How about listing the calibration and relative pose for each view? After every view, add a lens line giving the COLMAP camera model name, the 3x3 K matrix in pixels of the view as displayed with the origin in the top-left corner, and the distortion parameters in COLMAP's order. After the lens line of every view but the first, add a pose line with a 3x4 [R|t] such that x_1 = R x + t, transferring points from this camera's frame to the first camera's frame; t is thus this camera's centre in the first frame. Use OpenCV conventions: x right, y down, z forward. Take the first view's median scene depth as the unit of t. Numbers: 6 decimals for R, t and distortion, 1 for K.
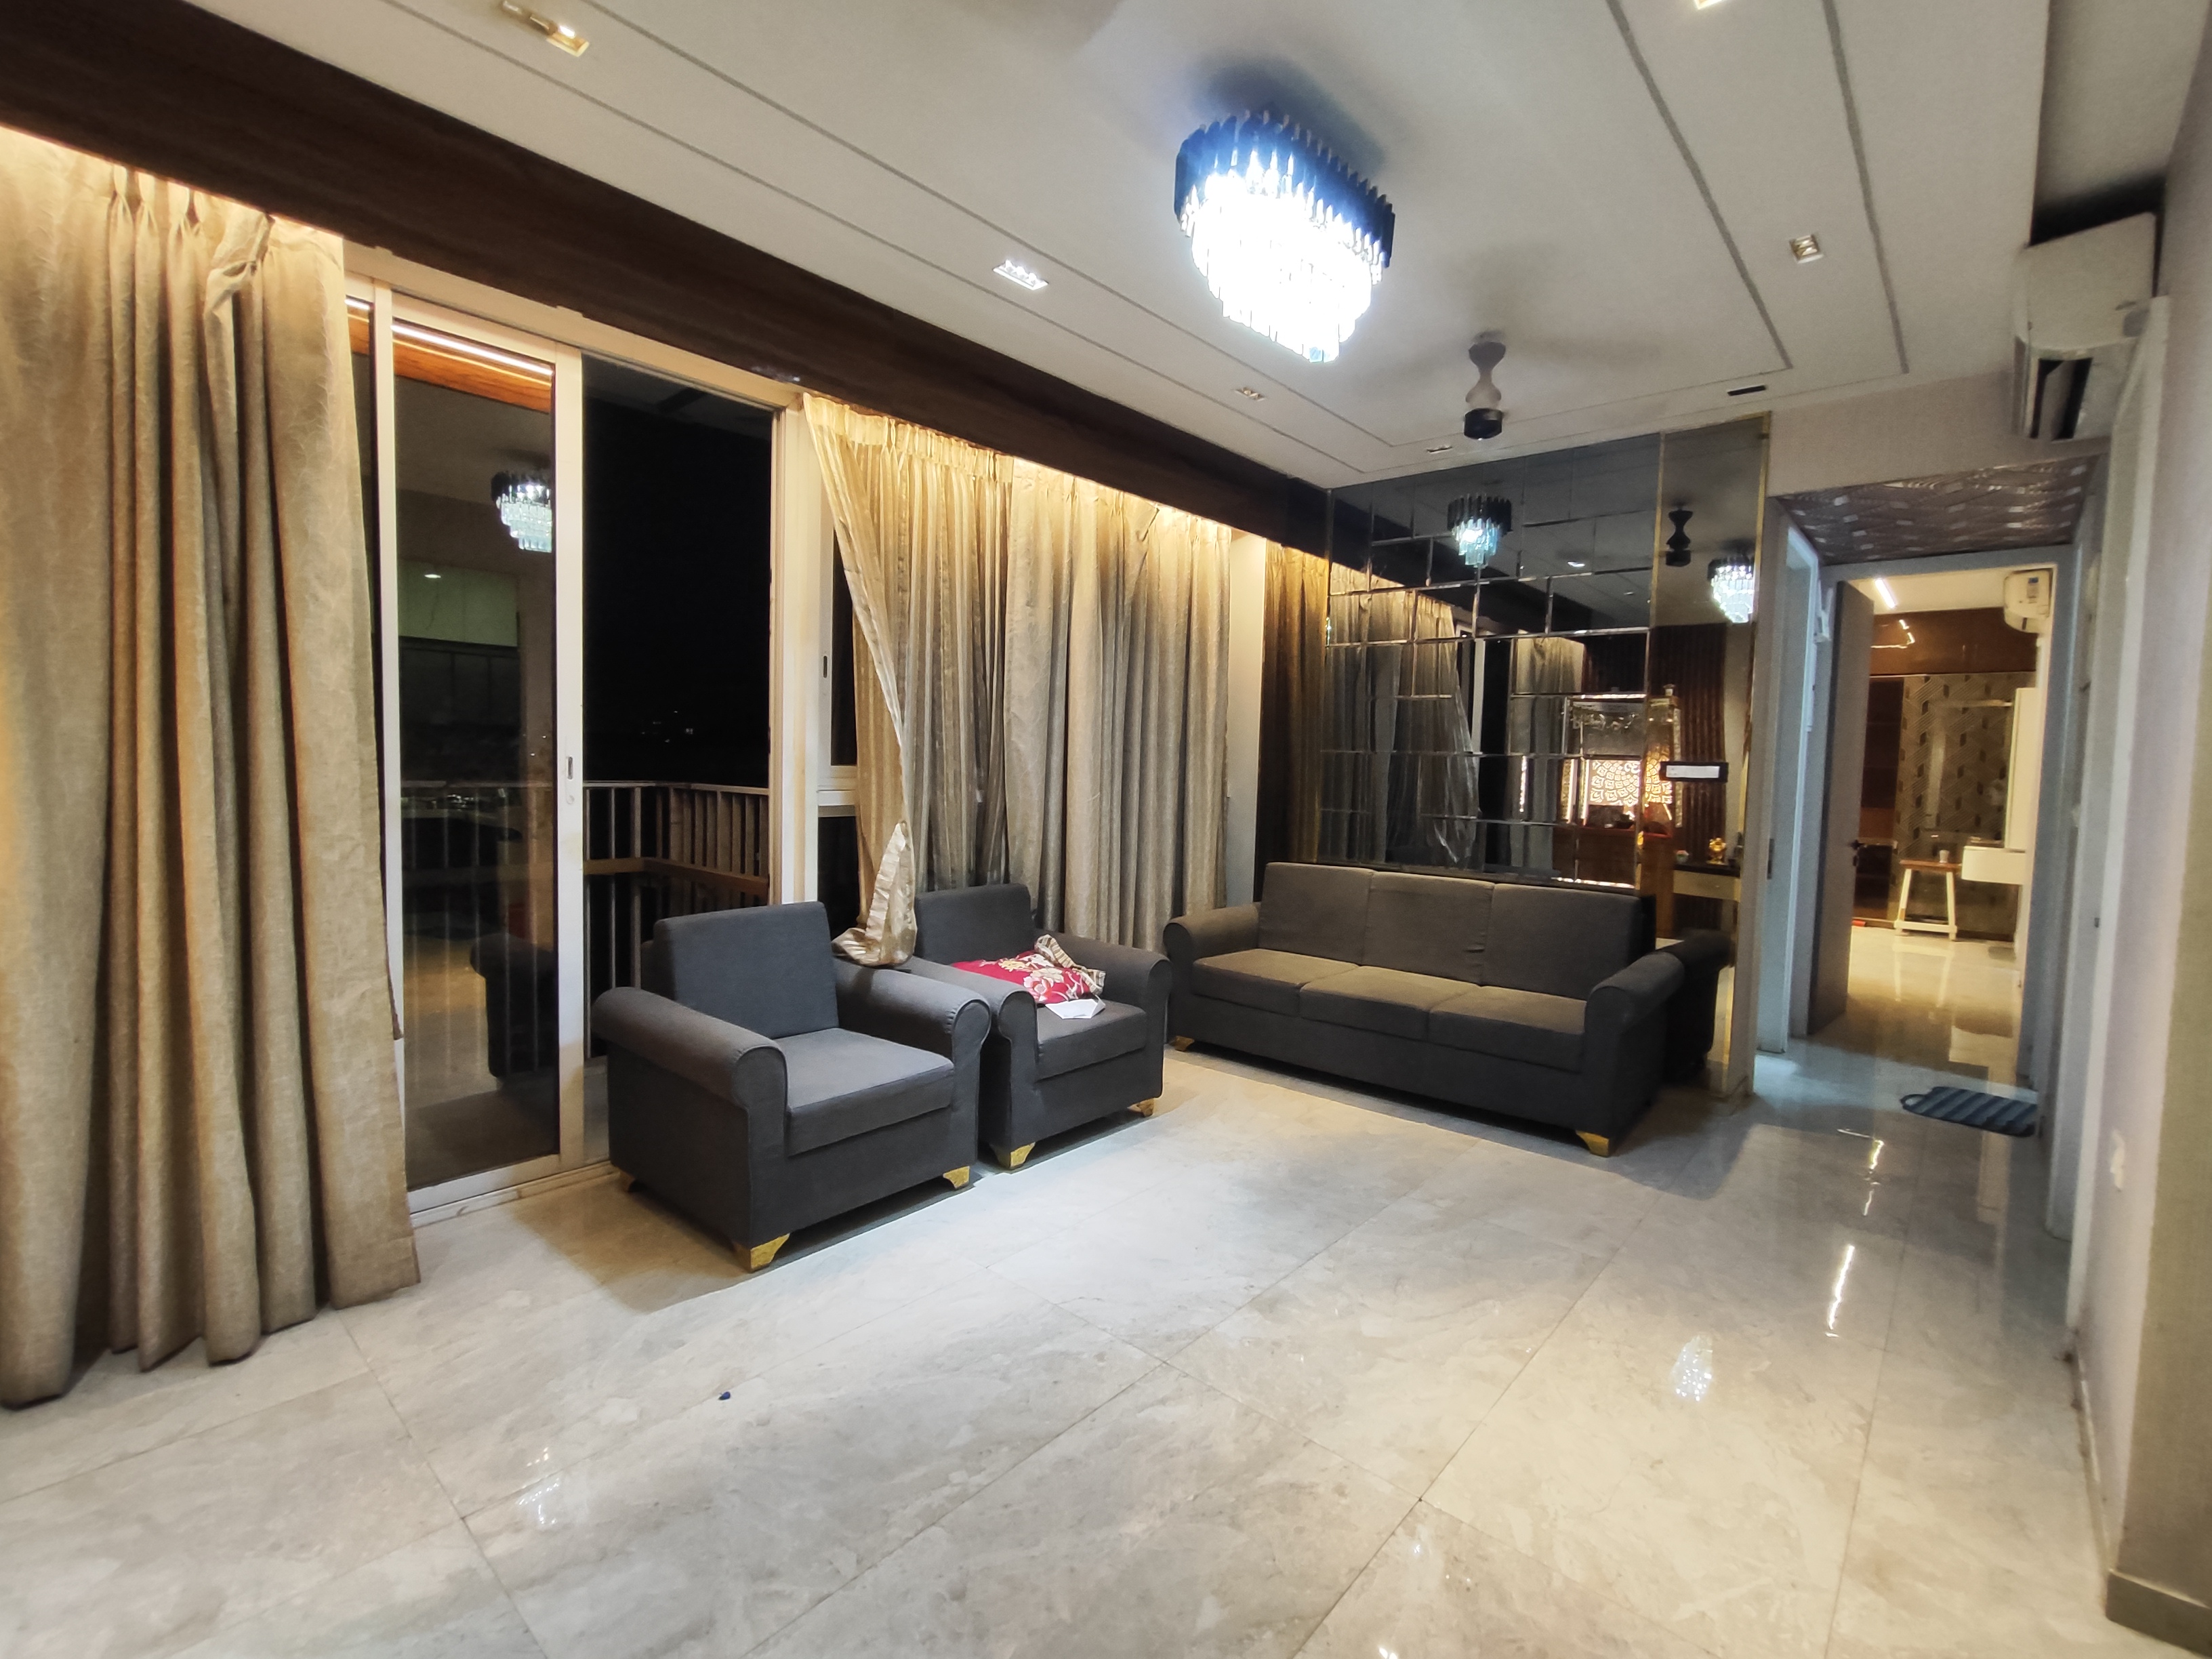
lens RADIAL K [[1008.9, 0, 1116.3], [0, 1008.9, 824.9], [0, 0, 1]] dist [-0.010711, 0.011395]
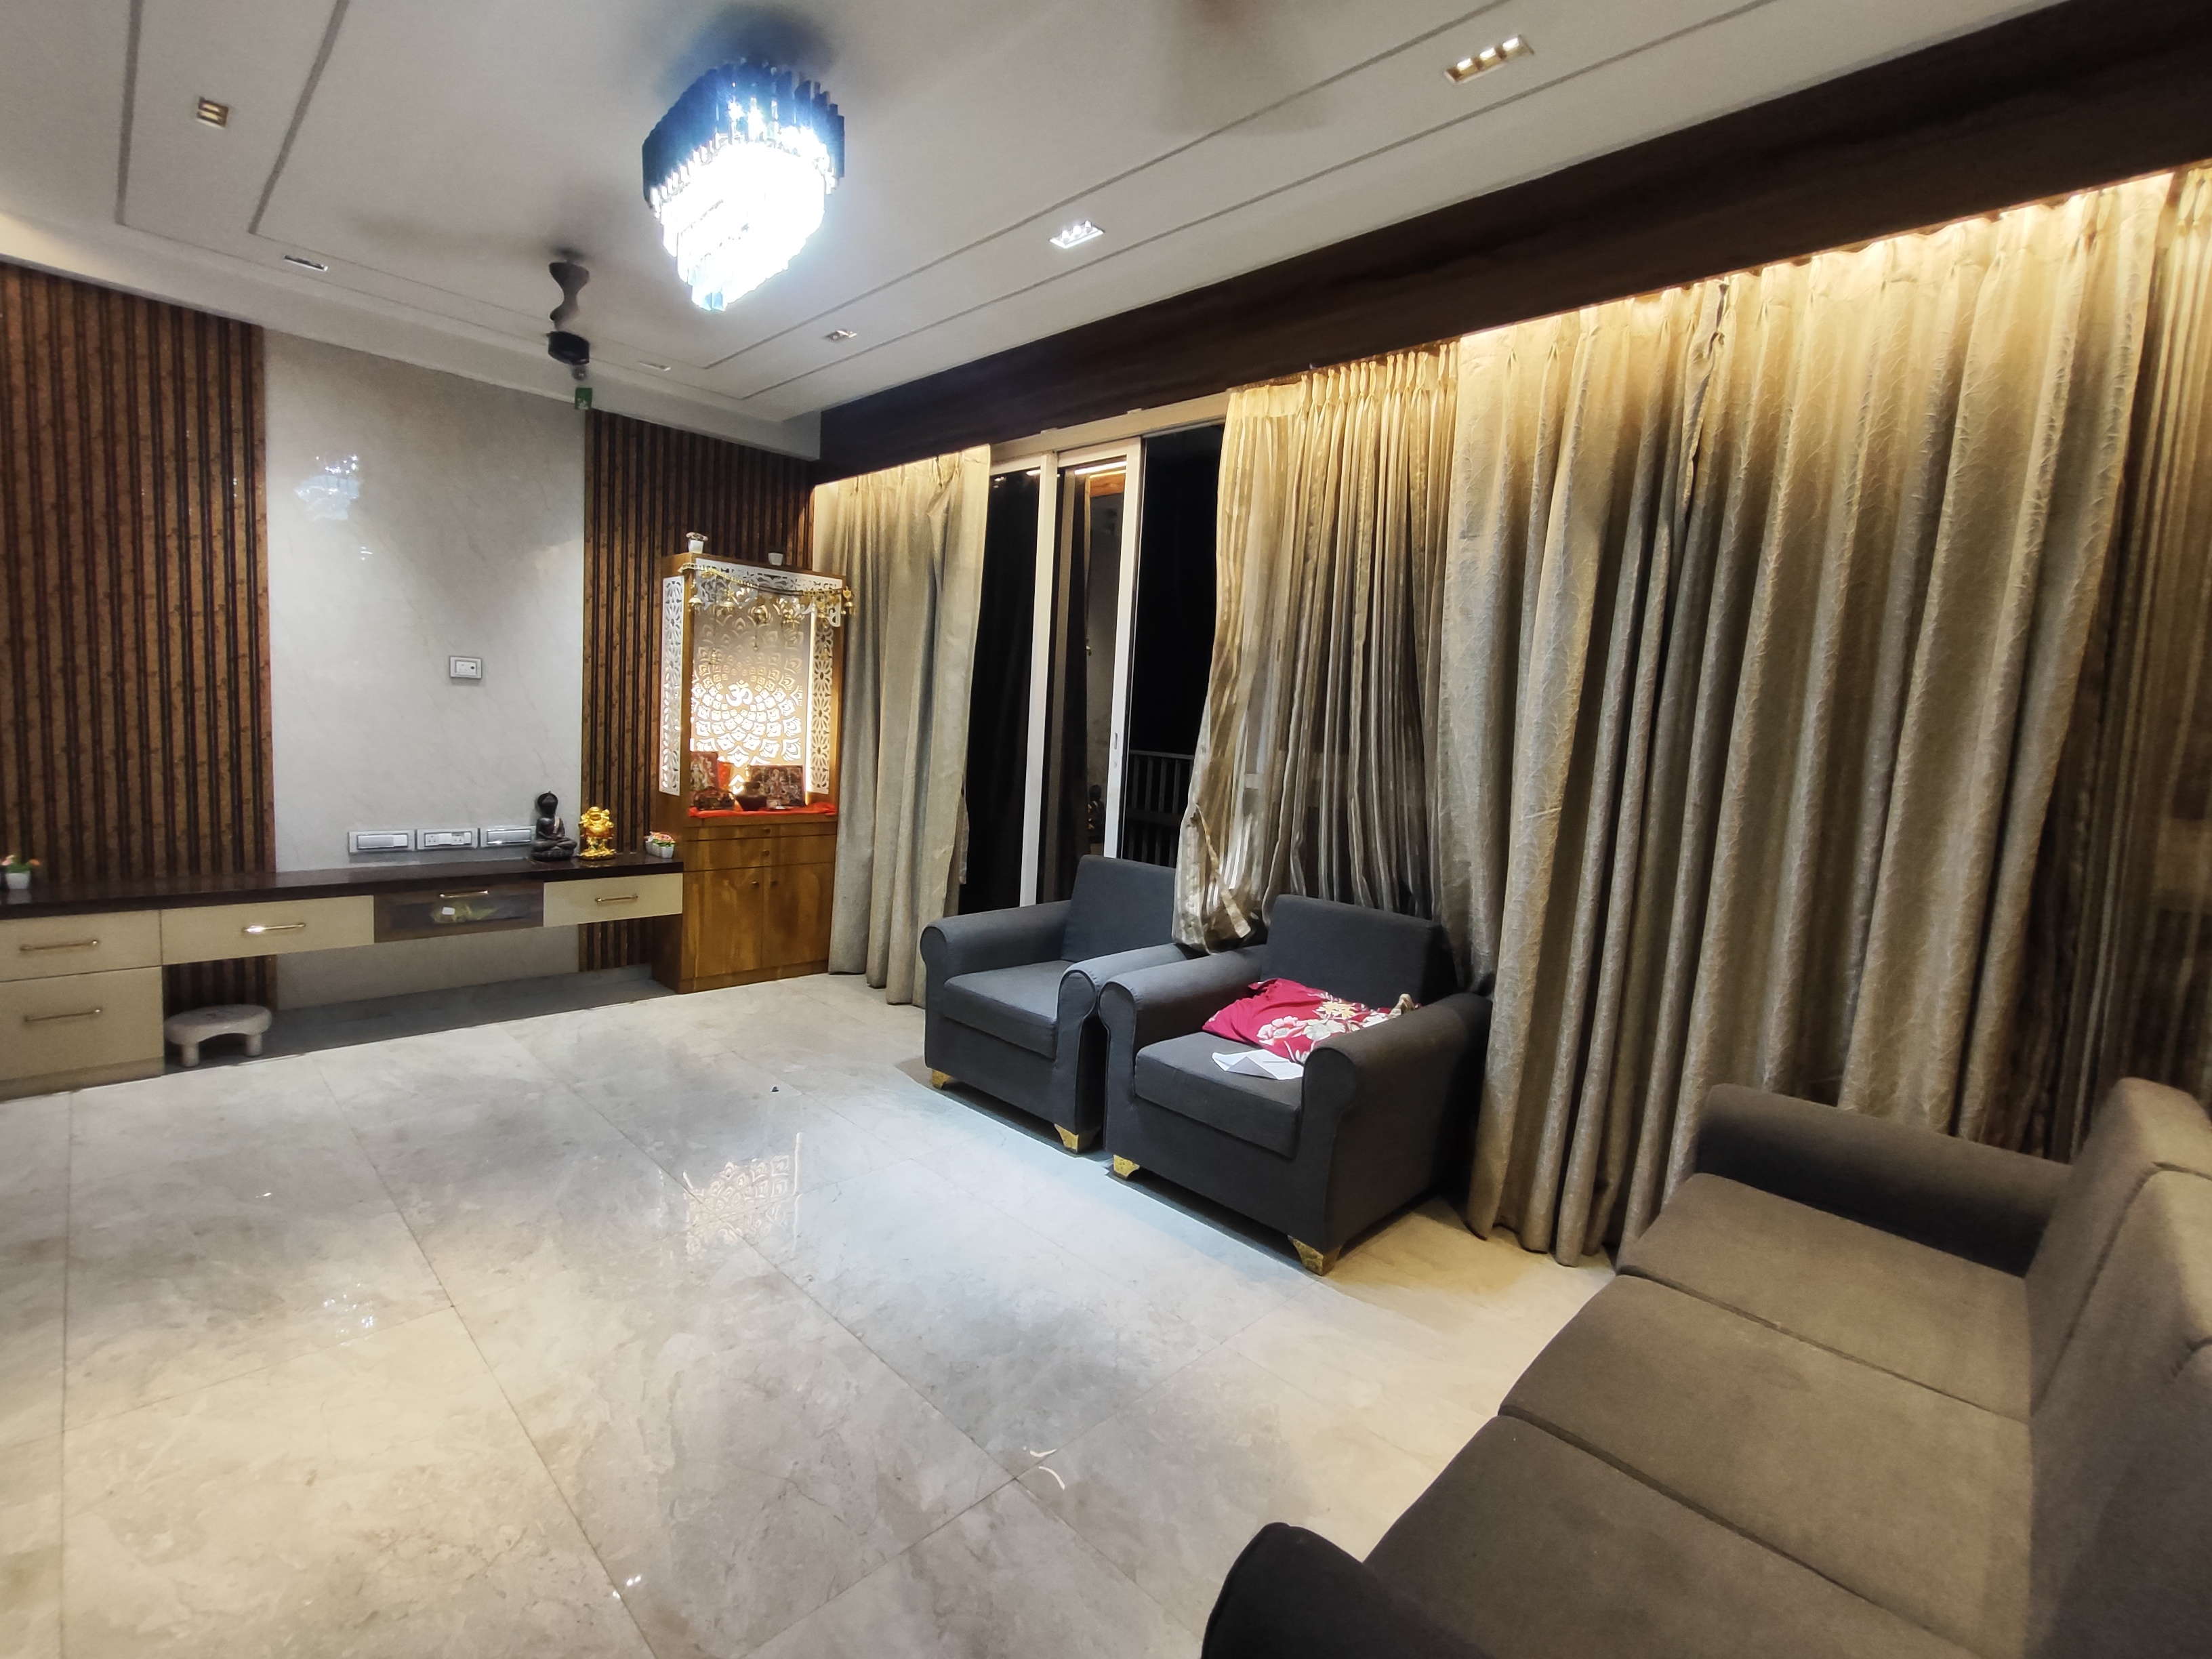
lens RADIAL K [[992.3, 0, 1106.0], [0, 992.3, 829.5], [0, 0, 1]] dist [-0.011050, -0.000165]
pose [[-0.052285, 0.080837, -0.995355, 0.695299], [-0.130008, 0.987685, 0.087043, -0.045505], [0.990133, 0.133955, -0.041132, 0.877791]]
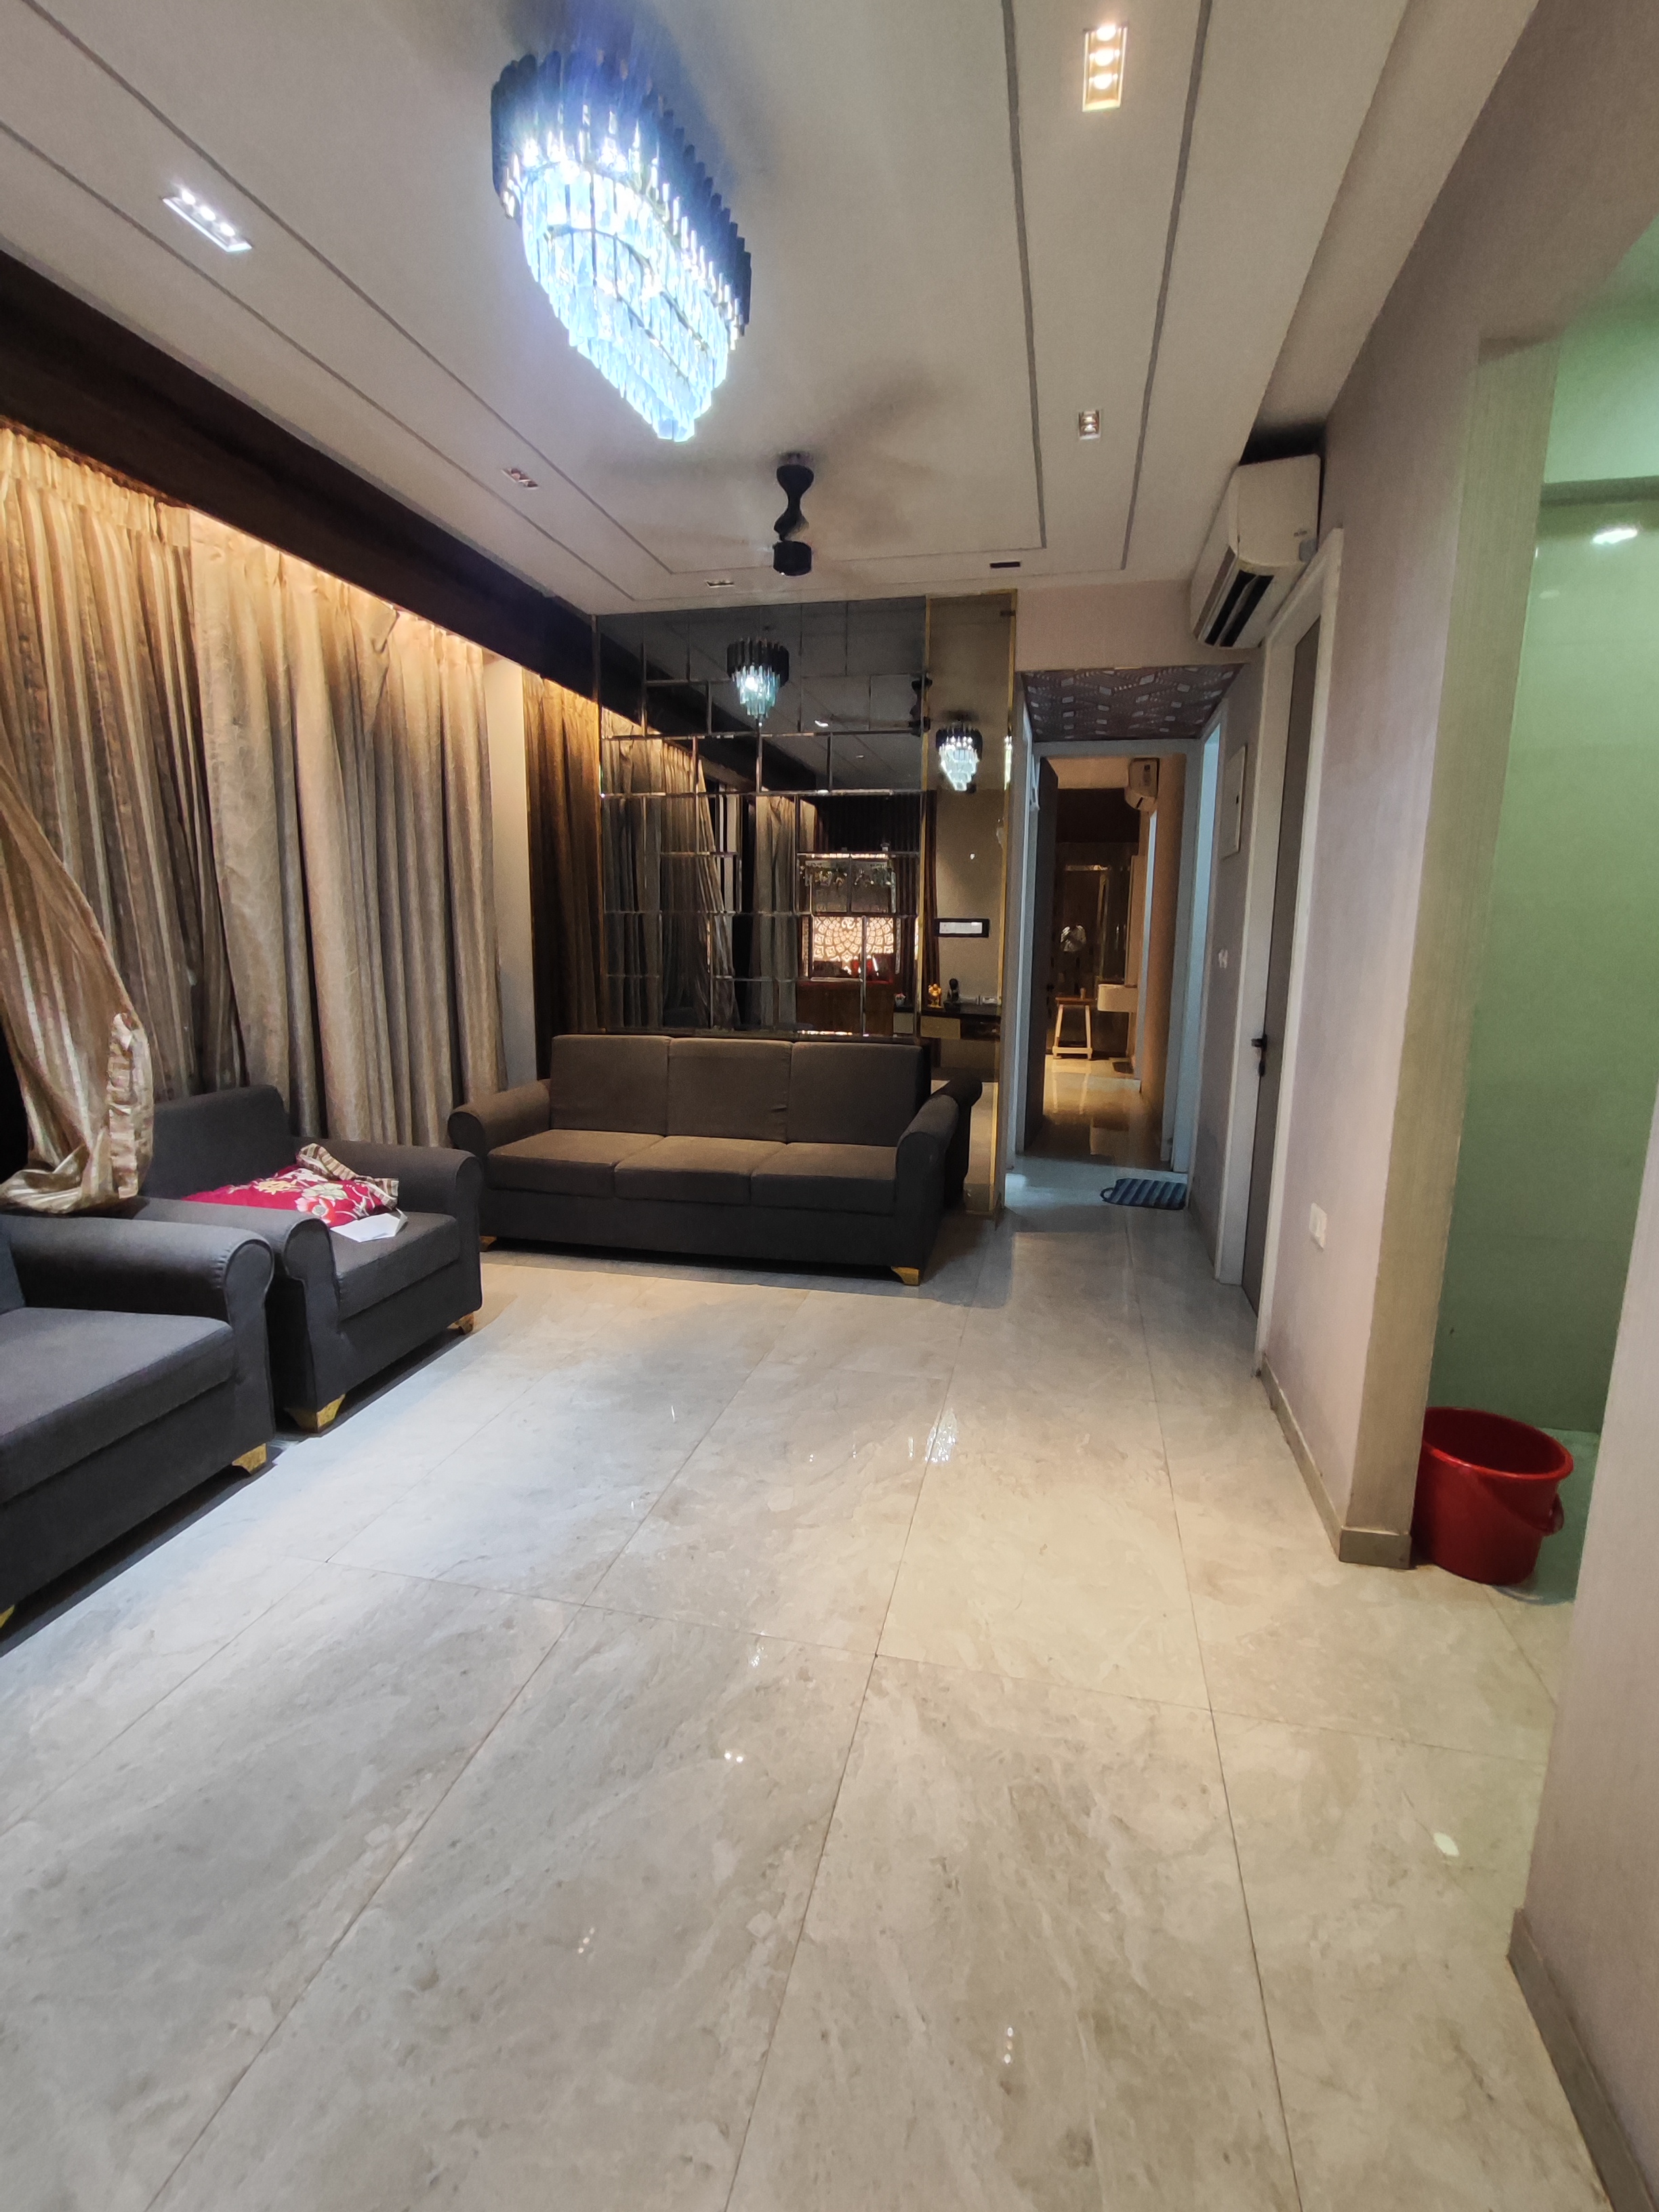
lens RADIAL K [[1009.2, 0, 844.6], [0, 1009.2, 1117.2], [0, 0, 1]] dist [-0.012322, 0.011745]
pose [[0.878015, -0.104908, 0.466995, -0.074707], [0.043929, 0.989228, 0.139633, -0.009109], [-0.476613, -0.102085, 0.873166, 0.088416]]
